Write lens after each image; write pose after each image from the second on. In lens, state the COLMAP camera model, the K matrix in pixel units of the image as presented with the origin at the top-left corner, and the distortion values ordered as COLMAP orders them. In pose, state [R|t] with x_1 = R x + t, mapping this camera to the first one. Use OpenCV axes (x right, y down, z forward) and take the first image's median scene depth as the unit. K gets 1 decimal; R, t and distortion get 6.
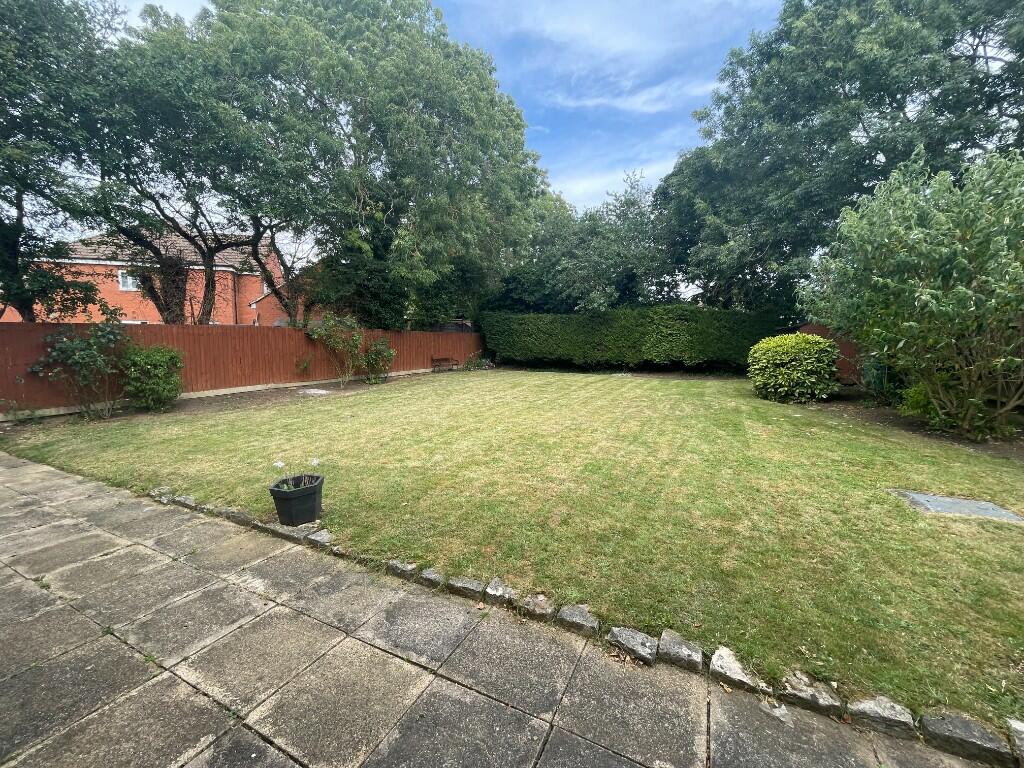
lens RADIAL K [[417.5, 0, 509.2], [0, 417.5, 384.1], [0, 0, 1]] dist [0.000475, -0.000071]
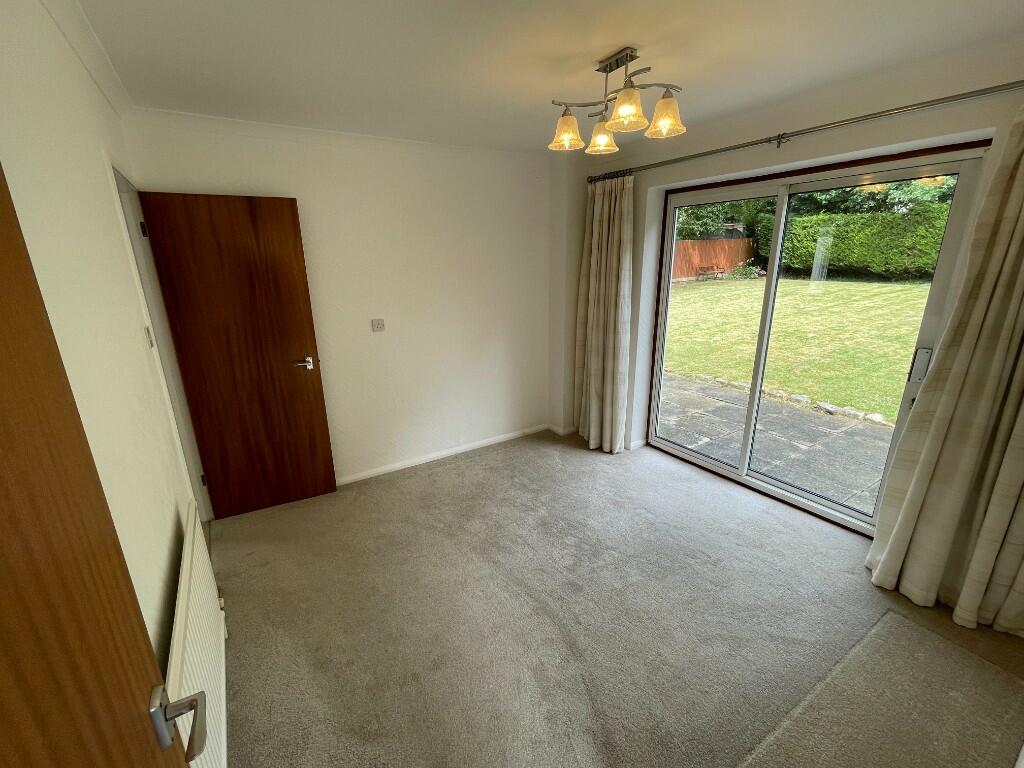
lens RADIAL K [[417.5, 0, 509.2], [0, 417.5, 384.1], [0, 0, 1]] dist [0.000475, -0.000071]
pose [[0.843782, 0.135111, -0.519400, 0.004264], [-0.021020, 0.975369, 0.219574, 0.022365], [0.536274, -0.174355, 0.825840, -0.741809]]
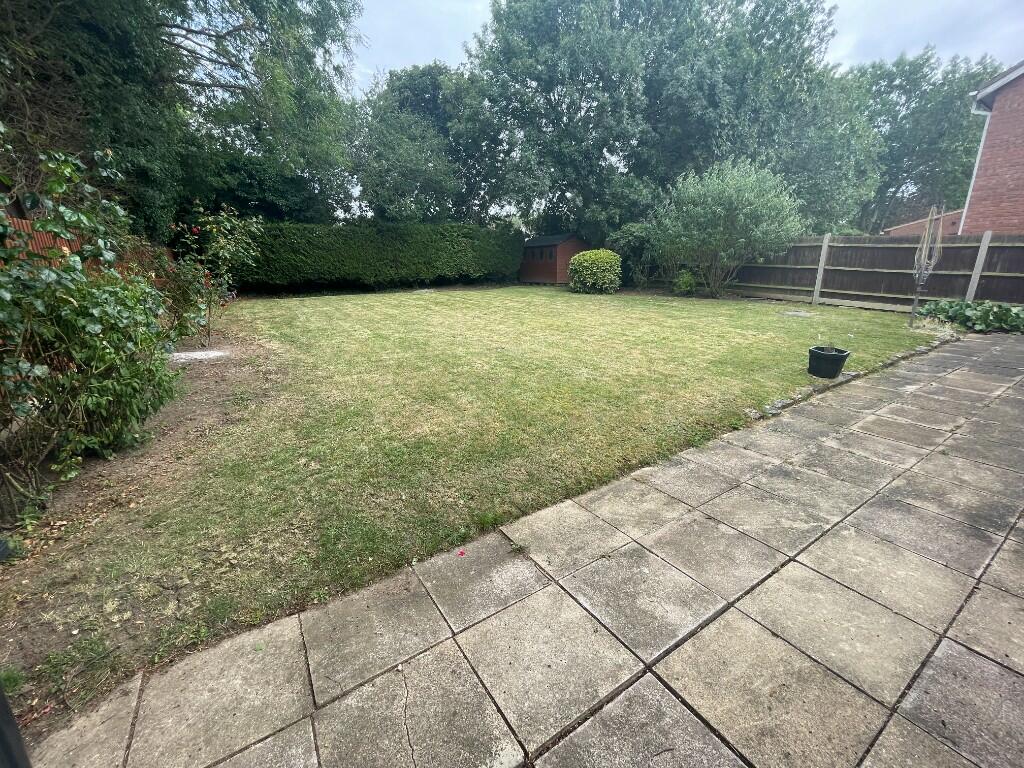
lens RADIAL K [[417.5, 0, 509.2], [0, 417.5, 384.1], [0, 0, 1]] dist [0.000475, -0.000071]
pose [[0.511902, -0.261115, 0.818398, -1.832176], [0.106737, 0.964636, 0.241009, -0.091579], [-0.852387, -0.036020, 0.521670, 0.955271]]
